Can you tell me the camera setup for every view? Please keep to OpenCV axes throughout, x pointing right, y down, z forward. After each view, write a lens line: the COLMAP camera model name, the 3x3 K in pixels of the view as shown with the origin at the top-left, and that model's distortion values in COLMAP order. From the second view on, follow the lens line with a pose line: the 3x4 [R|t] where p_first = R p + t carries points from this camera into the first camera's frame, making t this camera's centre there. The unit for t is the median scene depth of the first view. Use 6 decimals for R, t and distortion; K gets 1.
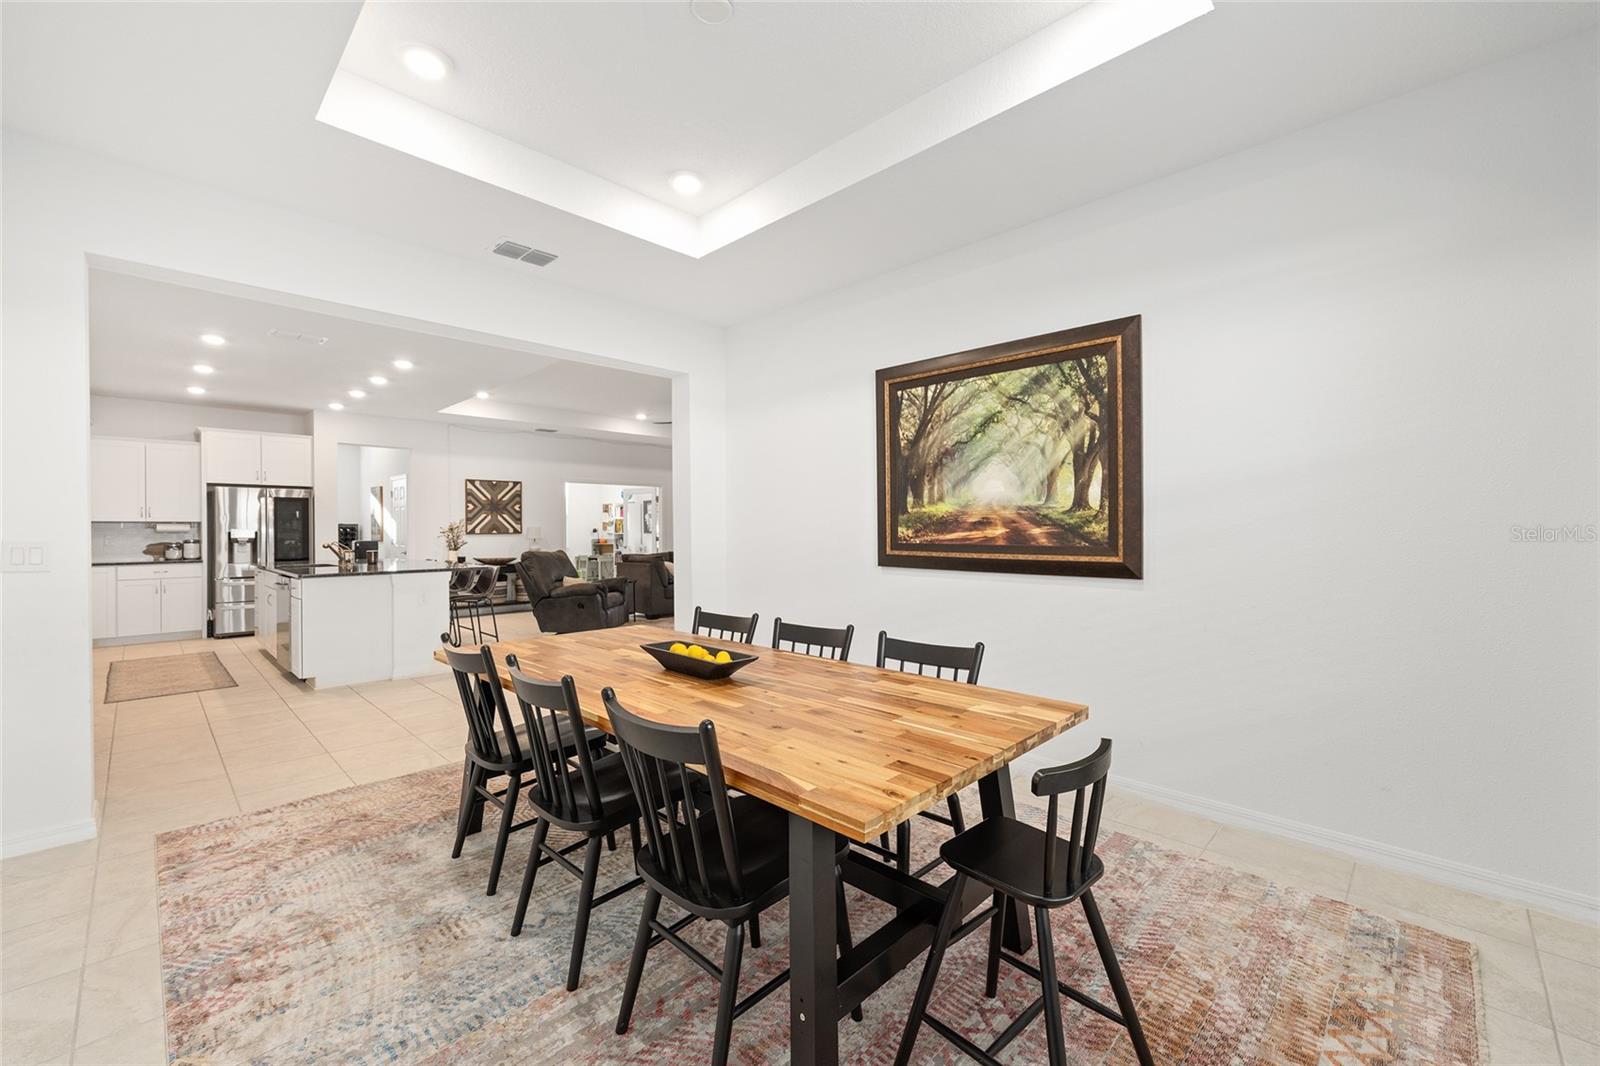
lens RADIAL K [[644.1, 0, 801.4], [0, 644.1, 527.6], [0, 0, 1]] dist [0.002871, 0.000093]
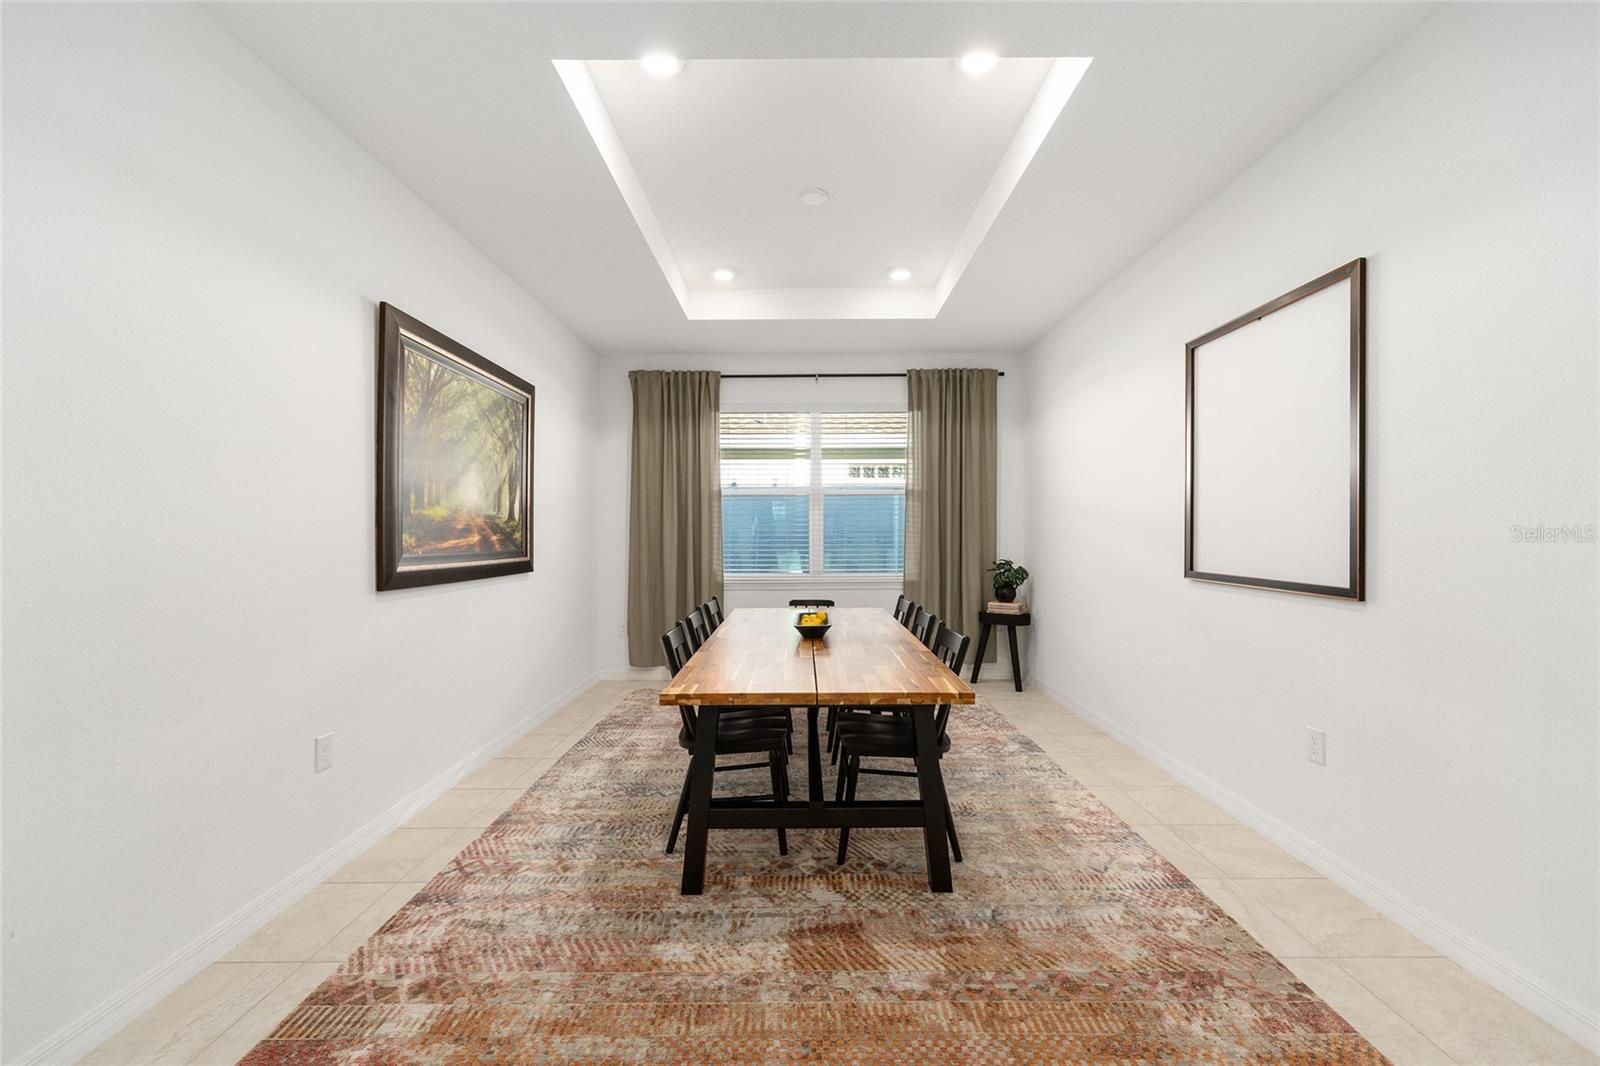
lens RADIAL K [[644.1, 0, 800.0], [0, 644.1, 531.8], [0, 0, 1]] dist [0.002871, 0.000093]
pose [[-0.694627, 0.008499, 0.719320, -0.719869], [0.003495, 0.999958, -0.008440, 0.004814], [-0.719361, -0.003349, -0.694628, 1.240814]]
